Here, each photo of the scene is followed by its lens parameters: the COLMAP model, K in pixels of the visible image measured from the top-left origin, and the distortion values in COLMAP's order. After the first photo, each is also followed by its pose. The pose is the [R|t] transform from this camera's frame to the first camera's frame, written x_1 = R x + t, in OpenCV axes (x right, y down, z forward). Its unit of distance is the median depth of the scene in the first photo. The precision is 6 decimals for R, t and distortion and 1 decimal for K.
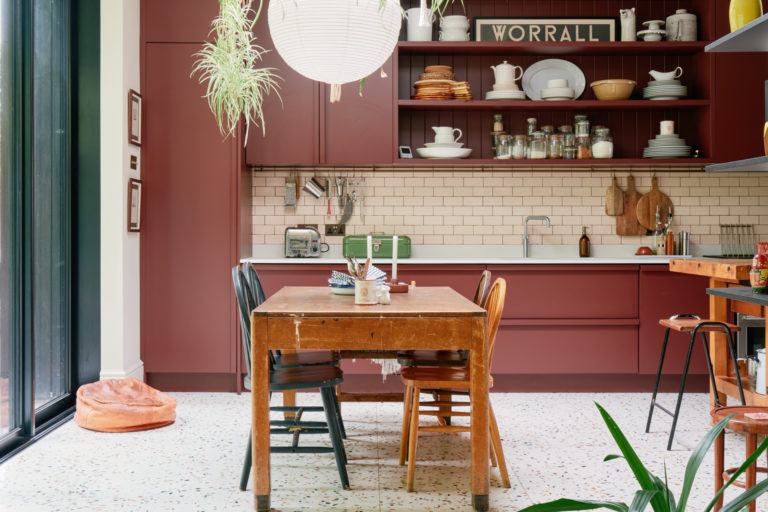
lens RADIAL K [[901.7, 0, 385.8], [0, 901.7, 232.5], [0, 0, 1]] dist [-0.008219, -0.035480]
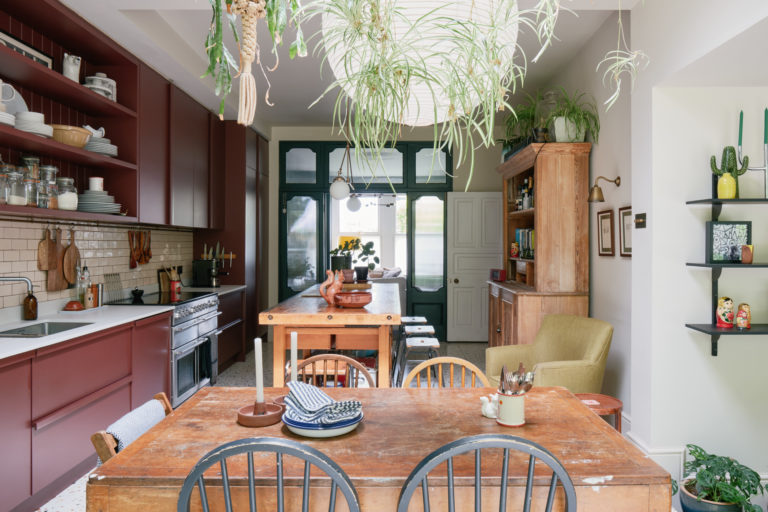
lens RADIAL K [[555.0, 0, 391.1], [0, 555.0, 249.4], [0, 0, 1]] dist [-0.000122, -0.000735]
pose [[0.028802, -0.003501, 0.999579, -0.305538], [-0.001955, 0.999992, 0.003559, -0.043279], [-0.999583, -0.002057, 0.028795, 0.628340]]
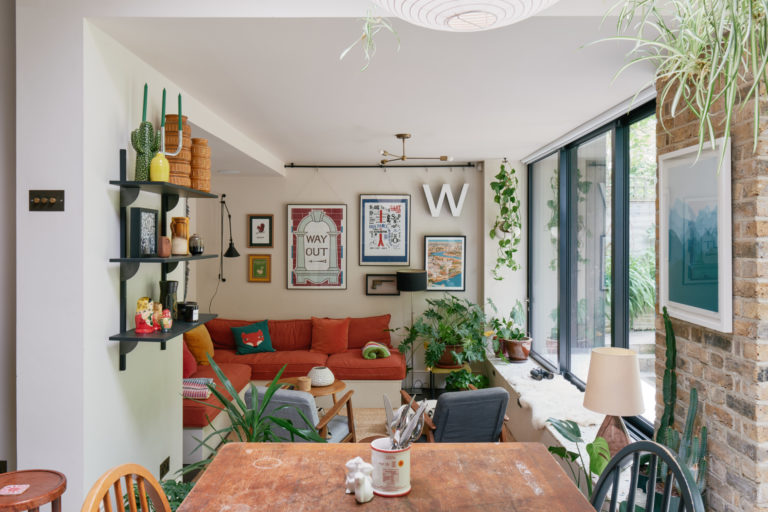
lens RADIAL K [[612.2, 0, 382.0], [0, 612.2, 250.5], [0, 0, 1]] dist [-0.009019, -0.002181]
pose [[-0.999630, 0.003570, 0.026977, -0.018859], [0.003874, 0.999930, 0.011208, -0.040032], [-0.026935, 0.011308, -0.999573, 0.791799]]
